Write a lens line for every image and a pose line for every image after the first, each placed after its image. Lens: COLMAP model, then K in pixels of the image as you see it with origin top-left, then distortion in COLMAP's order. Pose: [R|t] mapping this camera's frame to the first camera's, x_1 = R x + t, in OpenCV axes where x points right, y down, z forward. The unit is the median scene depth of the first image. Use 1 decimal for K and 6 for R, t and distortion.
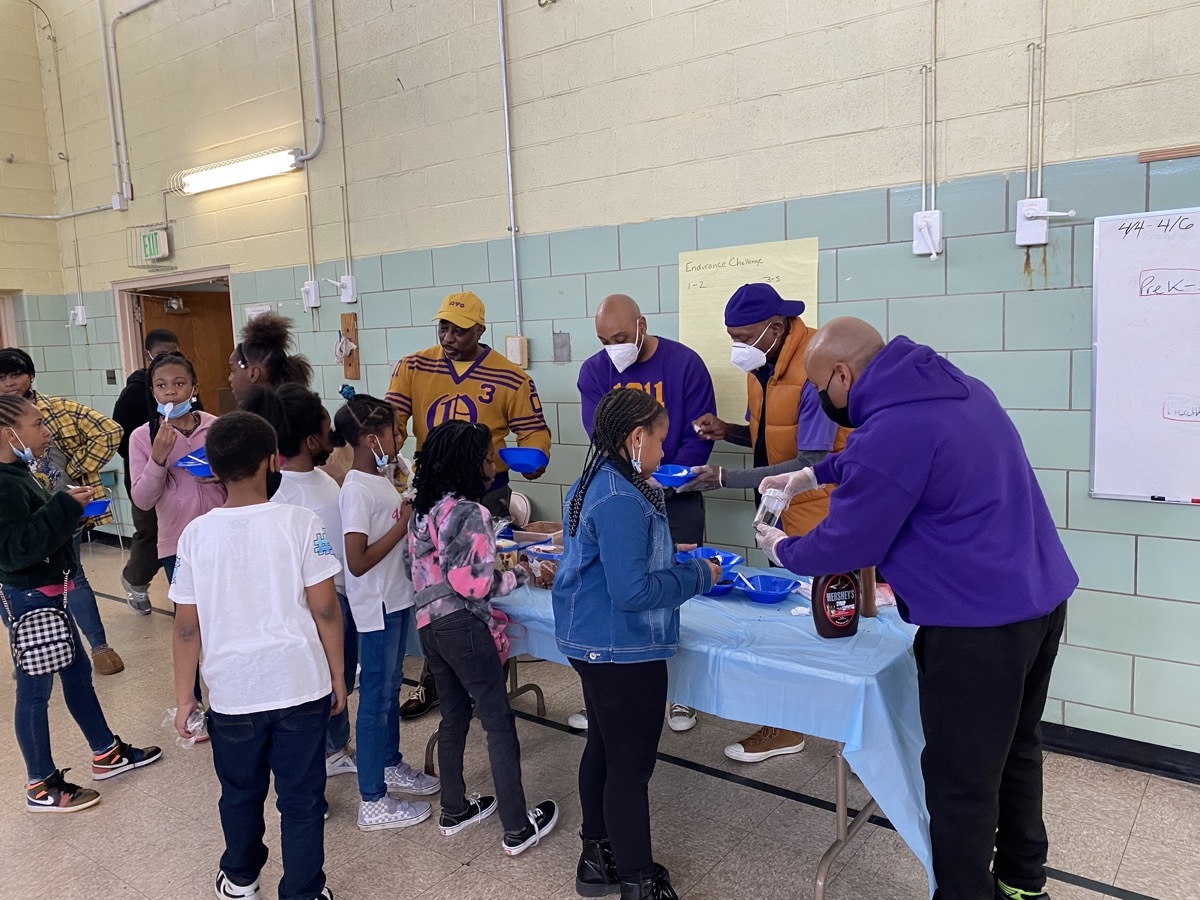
lens RADIAL K [[922.2, 0, 580.9], [0, 922.2, 442.8], [0, 0, 1]] dist [0.030563, -0.044187]
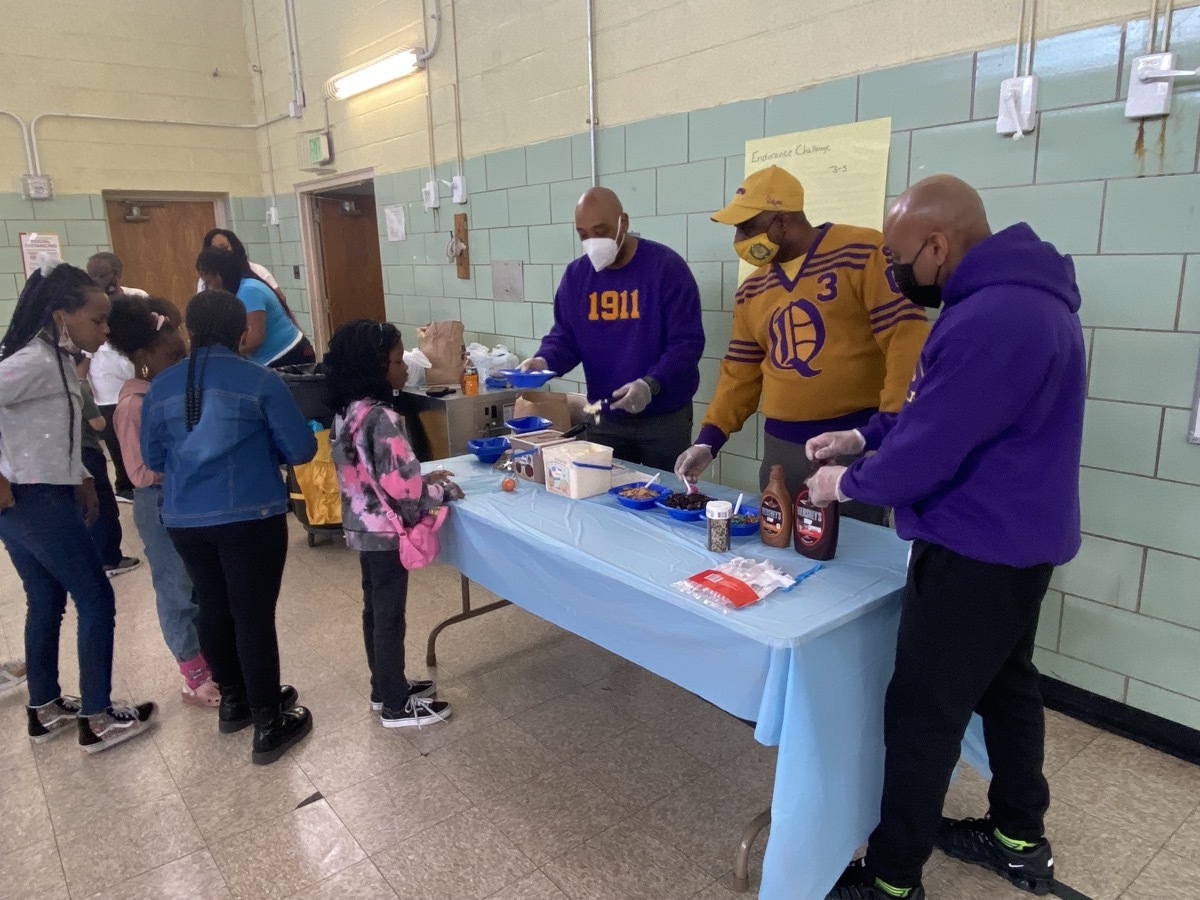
lens RADIAL K [[826.3, 0, 580.7], [0, 826.3, 450.3], [0, 0, 1]] dist [0.073755, -0.089191]
pose [[0.968436, 0.072451, -0.238502, 0.121633], [-0.041799, 0.990480, 0.131158, -0.004222], [0.245733, -0.117049, 0.962245, 0.097383]]
